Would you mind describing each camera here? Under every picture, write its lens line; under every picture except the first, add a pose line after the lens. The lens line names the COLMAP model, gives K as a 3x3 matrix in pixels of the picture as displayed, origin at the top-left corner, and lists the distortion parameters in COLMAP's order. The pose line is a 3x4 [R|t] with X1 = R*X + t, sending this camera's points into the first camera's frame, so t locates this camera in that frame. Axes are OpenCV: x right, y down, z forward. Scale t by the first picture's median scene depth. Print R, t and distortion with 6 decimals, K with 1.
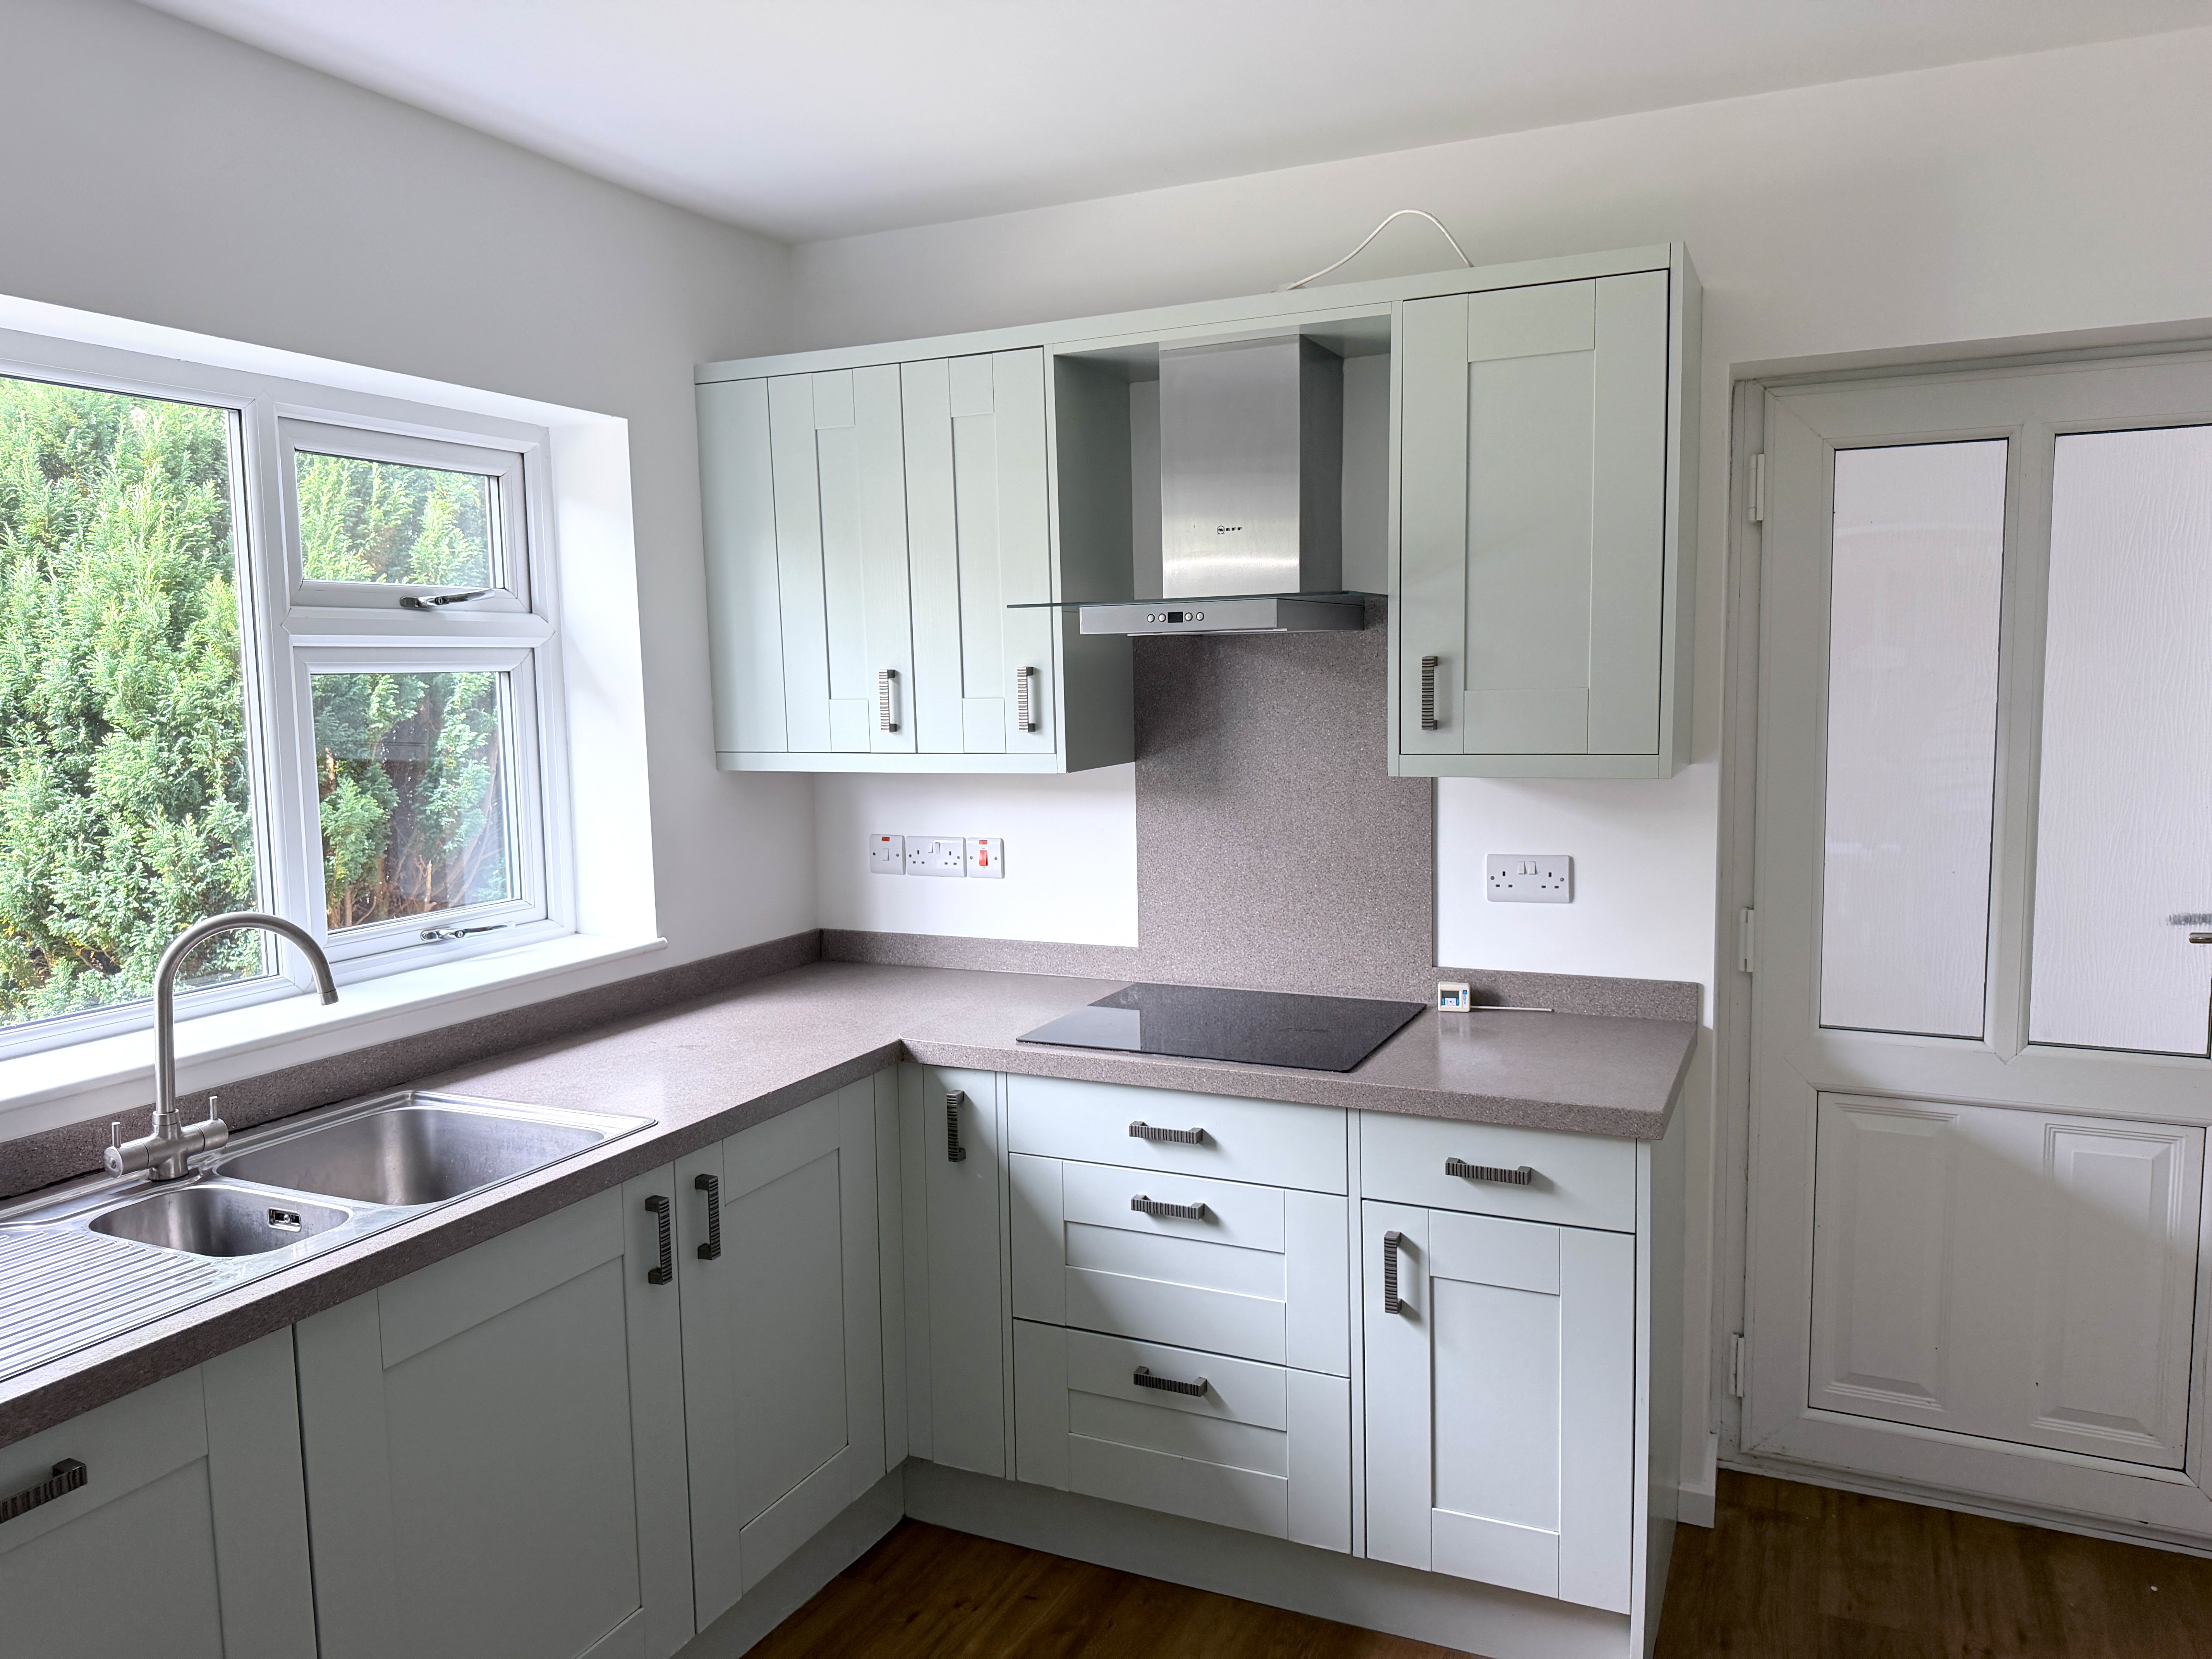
lens RADIAL K [[1574.3, 0, 1114.4], [0, 1574.3, 834.7], [0, 0, 1]] dist [0.041516, -0.059773]
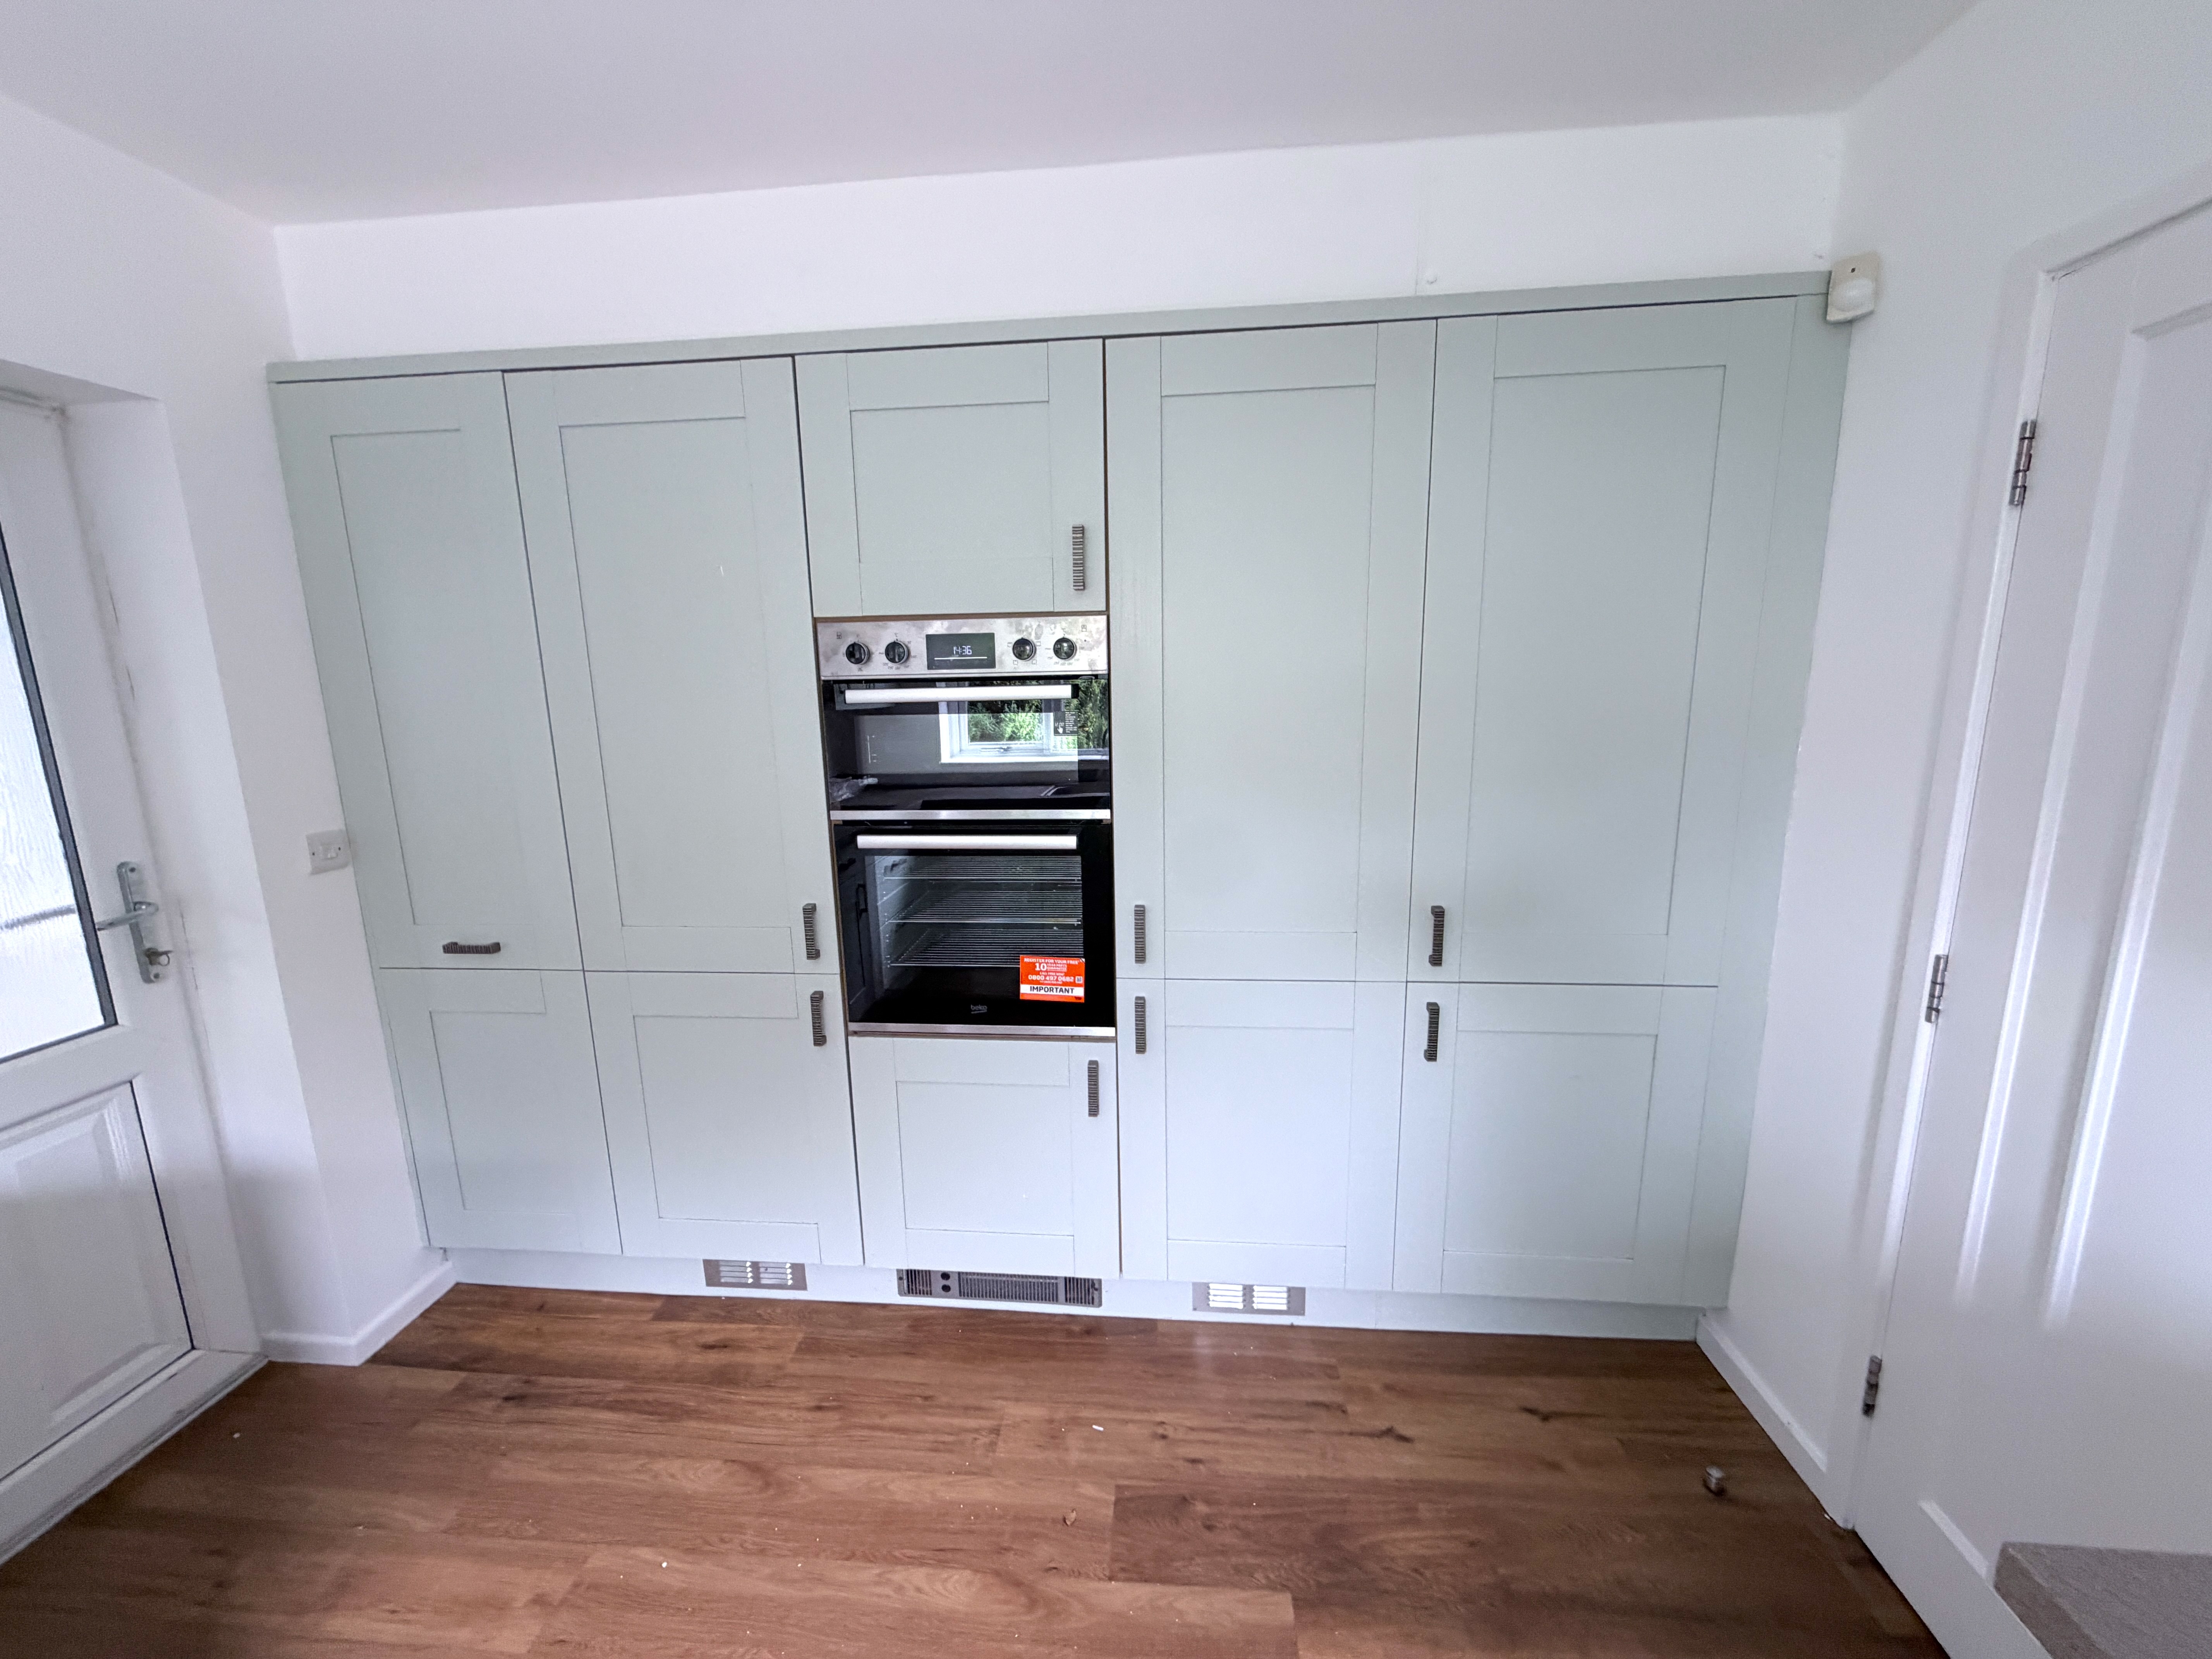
lens RADIAL K [[878.0, 0, 1096.0], [0, 878.0, 833.7], [0, 0, 1]] dist [-0.002380, 0.000685]
pose [[-0.335027, -0.149141, 0.930330, -0.135680], [0.122813, 0.972056, 0.200058, -0.037444], [-0.934170, 0.181282, -0.307349, 0.488666]]
